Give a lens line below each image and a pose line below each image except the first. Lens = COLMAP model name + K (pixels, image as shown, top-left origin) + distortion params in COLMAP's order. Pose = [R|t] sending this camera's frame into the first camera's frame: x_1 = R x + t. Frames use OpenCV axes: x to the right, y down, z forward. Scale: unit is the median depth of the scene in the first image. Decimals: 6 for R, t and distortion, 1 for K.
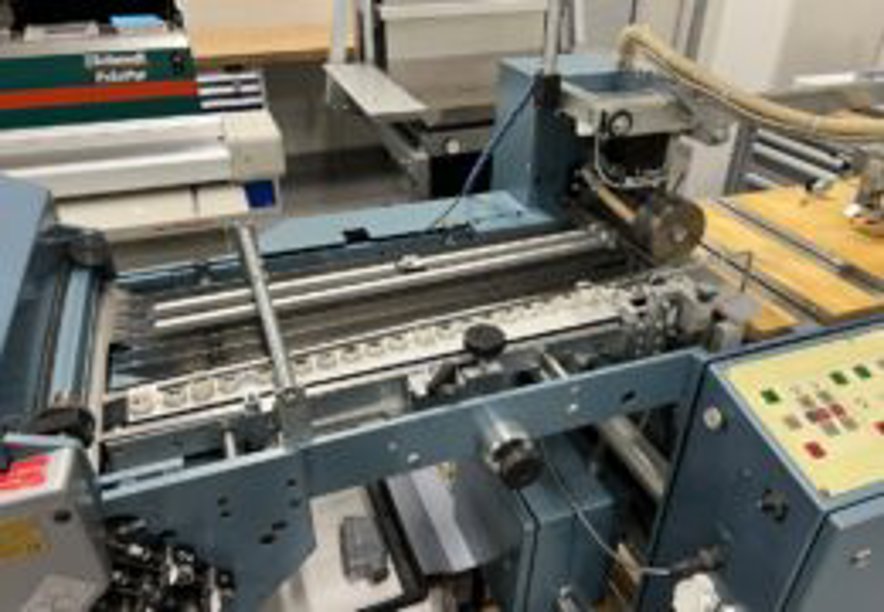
lens RADIAL K [[676.1, 0, 442.0], [0, 676.1, 306.0], [0, 0, 1]] dist [0.018893, -0.001218]
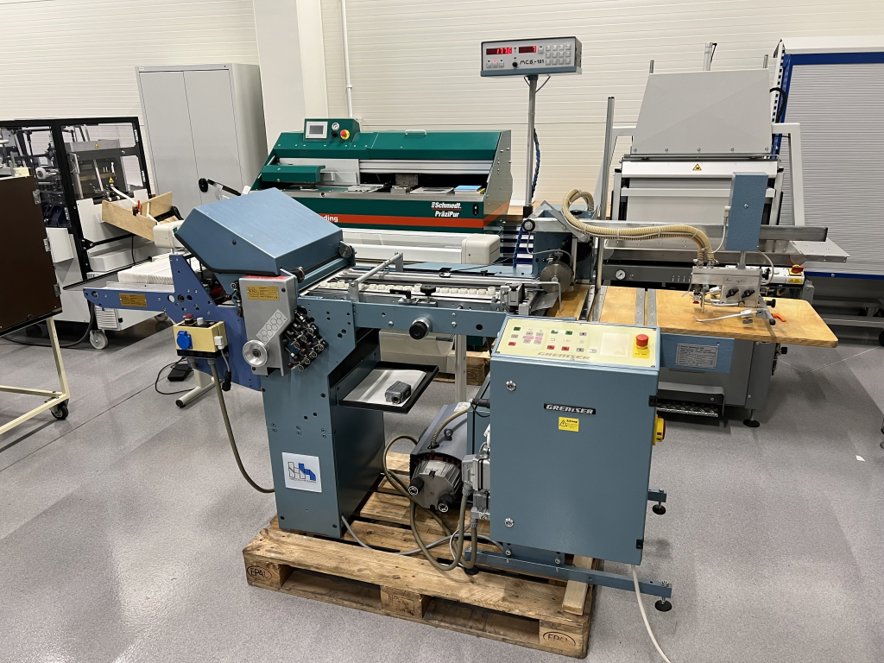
lens RADIAL K [[664.5, 0, 440.3], [0, 664.5, 331.4], [0, 0, 1]] dist [0.099726, -0.138265]
pose [[0.796684, 0.174968, -0.578516, 1.109958], [-0.297376, 0.946782, -0.123175, 0.349237], [0.526177, 0.270168, 0.806317, -0.698848]]
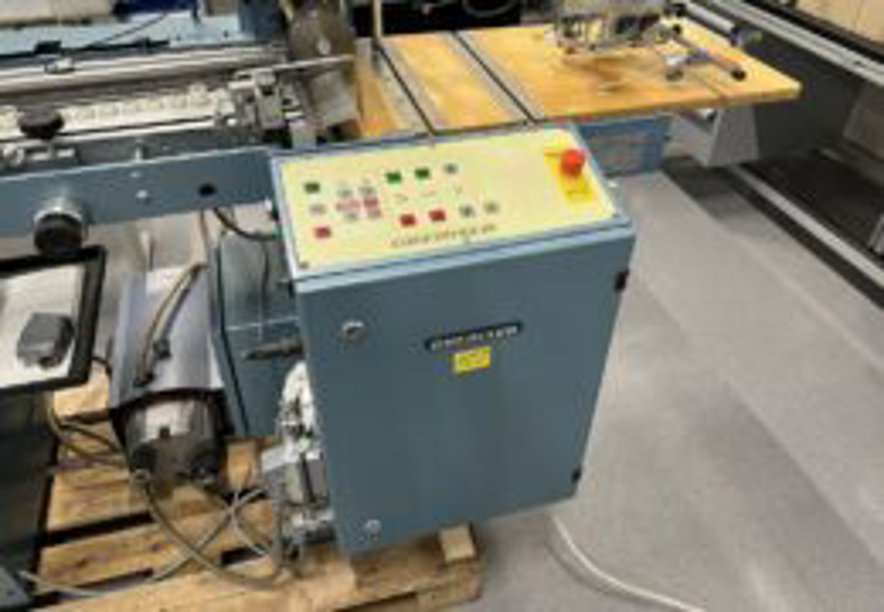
lens RADIAL K [[663.0, 0, 442.0], [0, 663.0, 306.0], [0, 0, 1]] dist [0.081297, -0.099443]
pose [[0.997094, 0.046183, -0.060588, 0.518736], [-0.036982, 0.988732, 0.145054, 0.107941], [0.066604, -0.142392, 0.987567, -0.026044]]
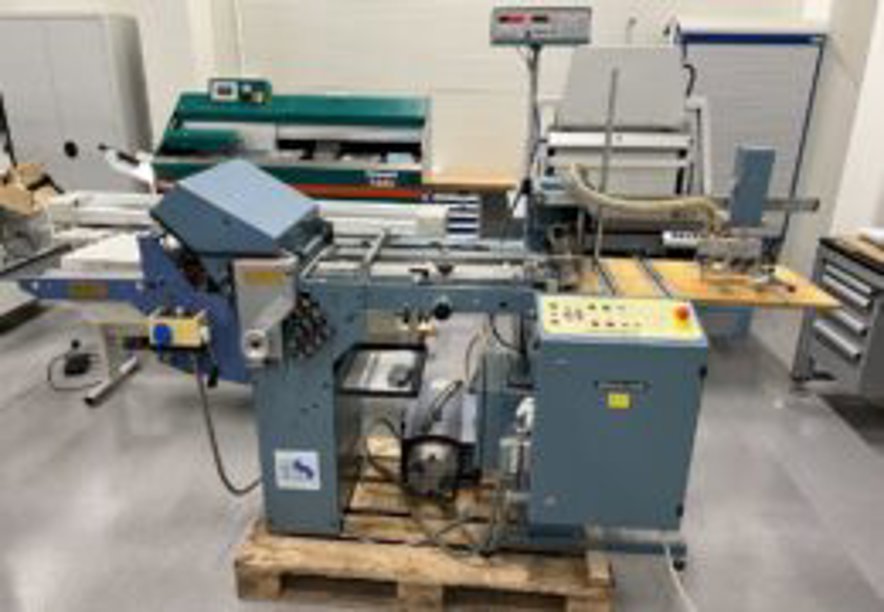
lens RADIAL K [[663.0, 0, 442.0], [0, 663.0, 306.0], [0, 0, 1]] dist [0.081297, -0.099443]
pose [[0.912887, 0.144657, -0.381723, 0.688668], [-0.222082, 0.960607, -0.167077, 0.410673], [0.342517, 0.237296, 0.909050, -0.823578]]
